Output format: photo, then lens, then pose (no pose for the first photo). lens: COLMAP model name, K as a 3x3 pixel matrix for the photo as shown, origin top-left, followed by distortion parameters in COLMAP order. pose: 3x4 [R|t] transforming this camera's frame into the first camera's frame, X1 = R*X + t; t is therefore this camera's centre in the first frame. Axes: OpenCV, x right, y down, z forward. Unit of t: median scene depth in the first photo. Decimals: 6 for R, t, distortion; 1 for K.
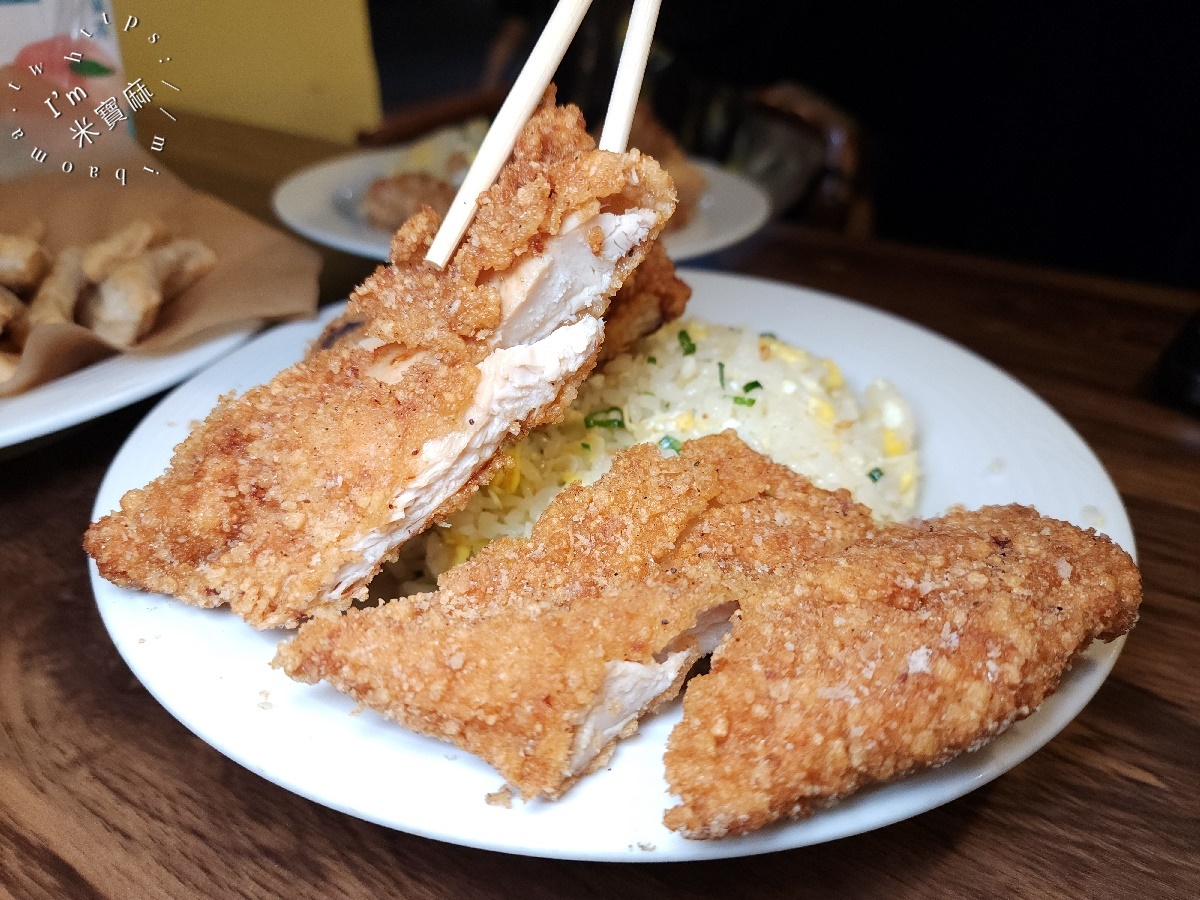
lens RADIAL K [[825.8, 0, 610.8], [0, 825.8, 442.7], [0, 0, 1]] dist [-0.020082, -0.018473]
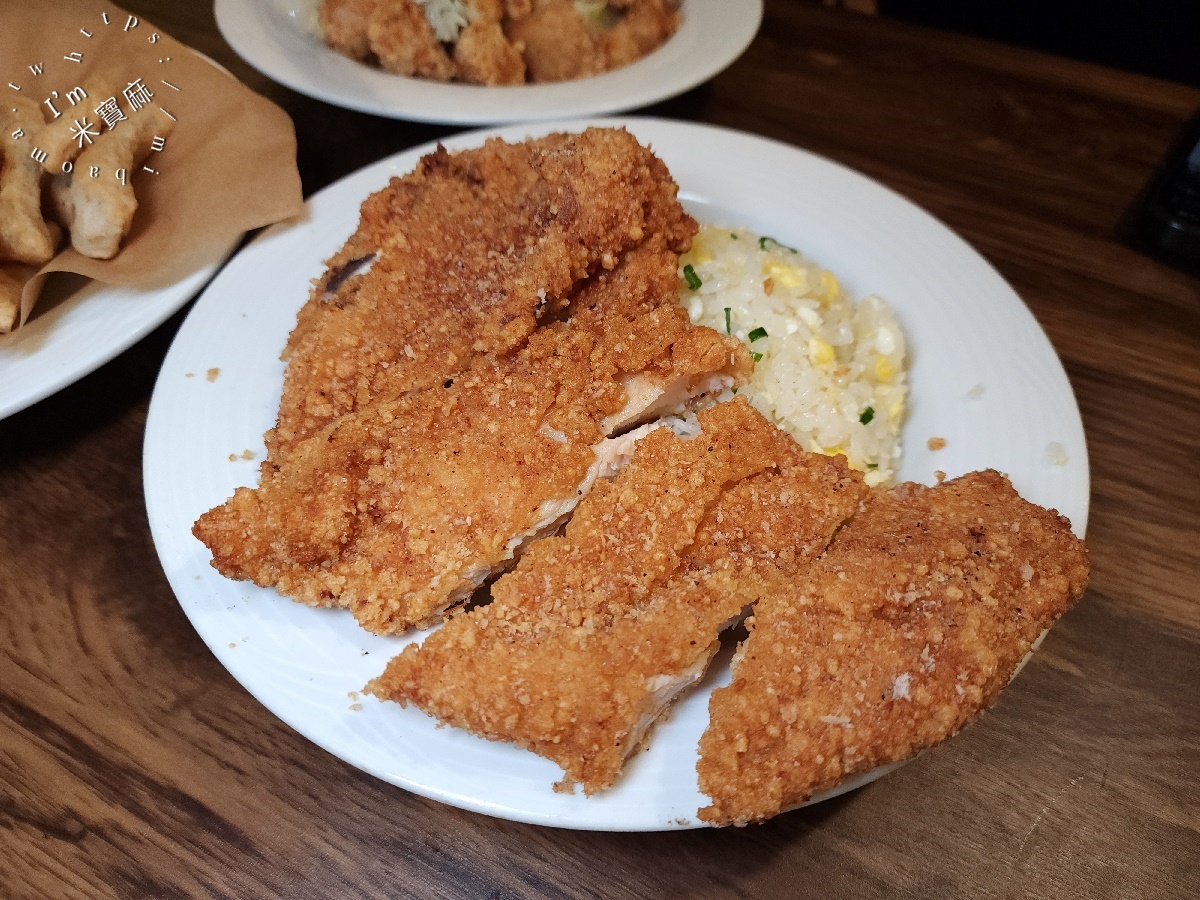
lens RADIAL K [[825.8, 0, 614.5], [0, 825.8, 413.4], [0, 0, 1]] dist [-0.020082, -0.018473]
pose [[0.998501, -0.031877, 0.044485, -0.082597], [0.015782, 0.946036, 0.323676, -0.442981], [-0.052402, -0.322488, 0.945122, -0.010086]]
